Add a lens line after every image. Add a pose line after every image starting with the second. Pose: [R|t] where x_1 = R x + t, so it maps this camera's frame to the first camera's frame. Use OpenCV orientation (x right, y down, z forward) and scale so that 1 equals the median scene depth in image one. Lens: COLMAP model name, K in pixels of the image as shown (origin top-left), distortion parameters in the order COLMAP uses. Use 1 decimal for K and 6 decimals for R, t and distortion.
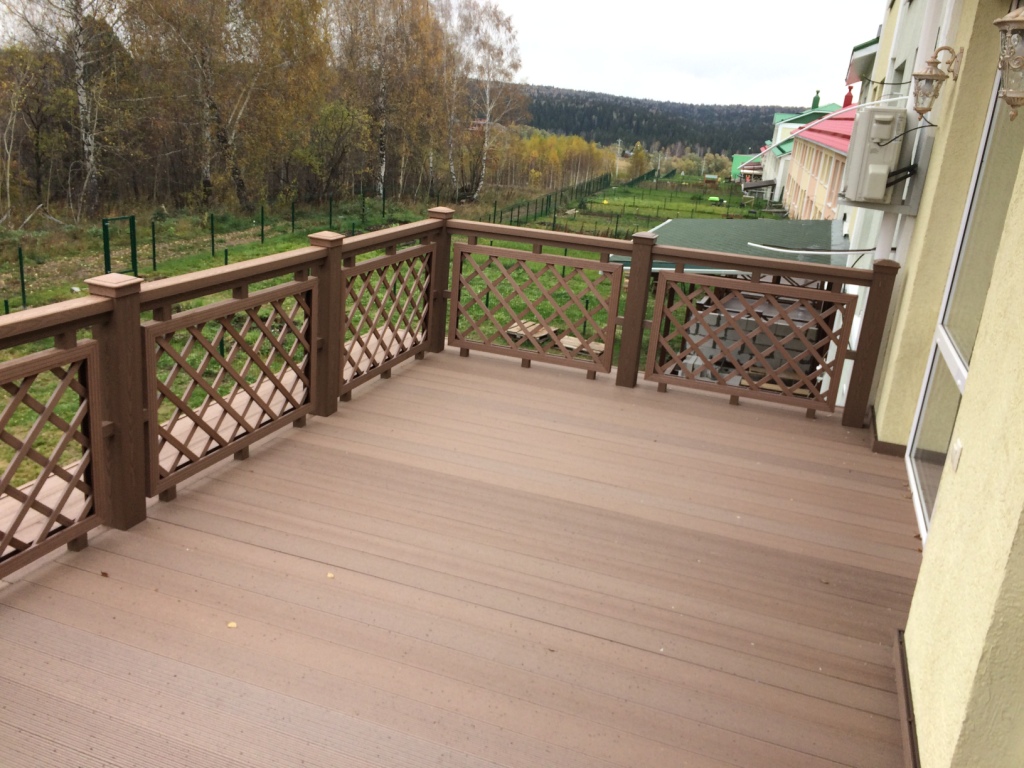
lens RADIAL K [[870.6, 0, 520.7], [0, 870.6, 385.3], [0, 0, 1]] dist [0.075608, -0.077792]
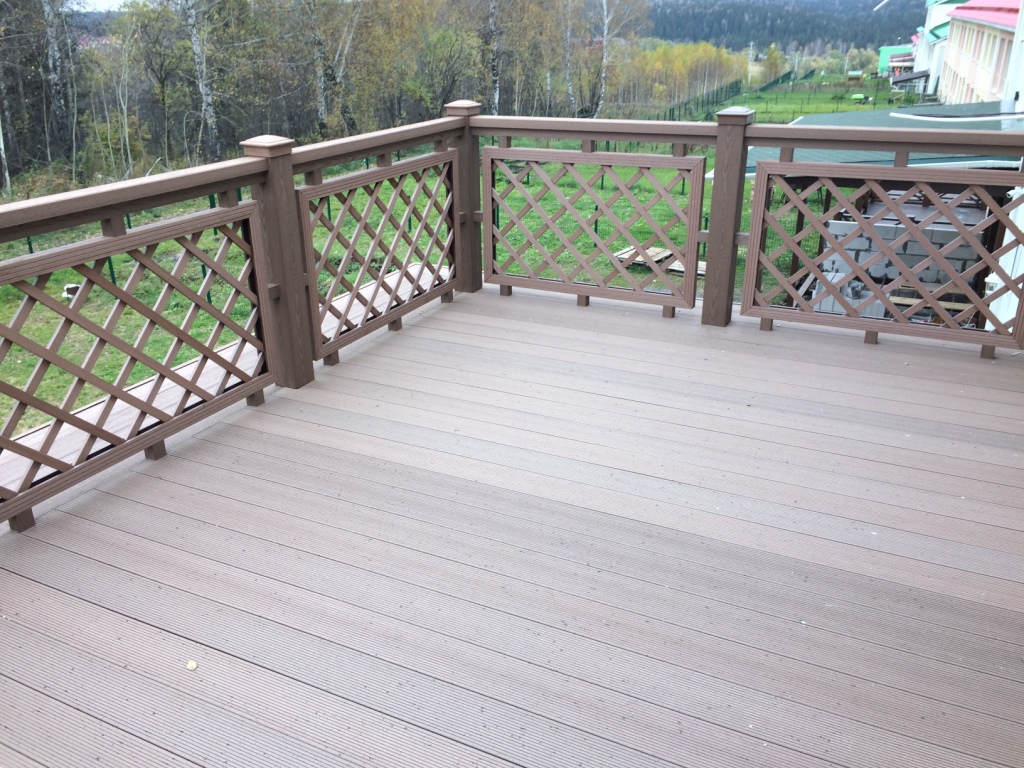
lens RADIAL K [[870.6, 0, 514.0], [0, 870.6, 382.6], [0, 0, 1]] dist [0.075608, -0.077792]
pose [[0.986426, -0.035894, -0.160234, 0.071180], [0.048314, 0.996065, 0.074300, -0.013761], [0.156937, -0.081033, 0.984279, 0.246125]]
